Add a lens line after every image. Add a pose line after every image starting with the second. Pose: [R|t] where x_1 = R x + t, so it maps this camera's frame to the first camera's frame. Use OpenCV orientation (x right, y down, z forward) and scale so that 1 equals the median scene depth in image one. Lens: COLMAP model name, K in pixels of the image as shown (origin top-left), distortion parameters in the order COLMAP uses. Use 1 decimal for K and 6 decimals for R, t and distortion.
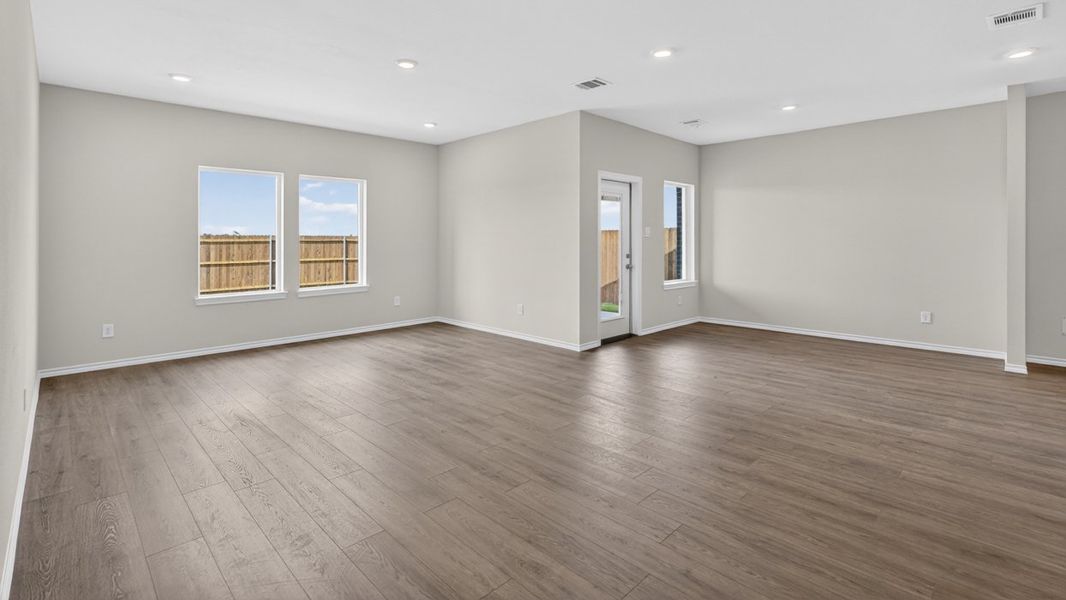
lens RADIAL K [[472.7, 0, 534.4], [0, 472.7, 297.7], [0, 0, 1]] dist [-0.010822, 0.001818]
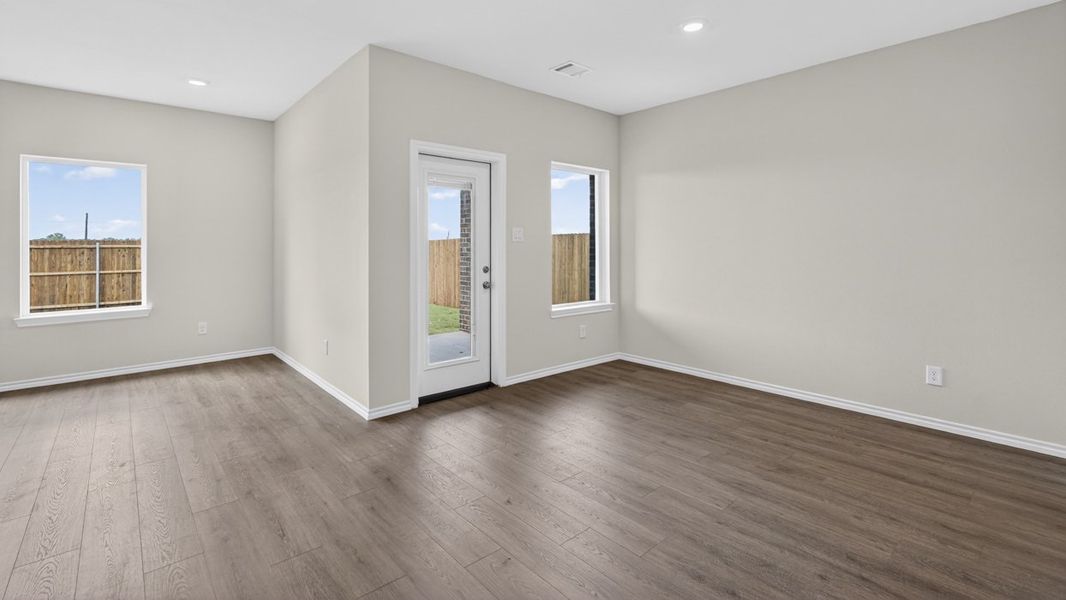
lens RADIAL K [[472.7, 0, 530.5], [0, 472.7, 299.8], [0, 0, 1]] dist [-0.010822, 0.001818]
pose [[0.998717, 0.006794, -0.050180, 0.262392], [-0.007331, 0.999918, -0.010527, -0.033230], [0.050104, 0.010881, 0.998685, 0.283130]]
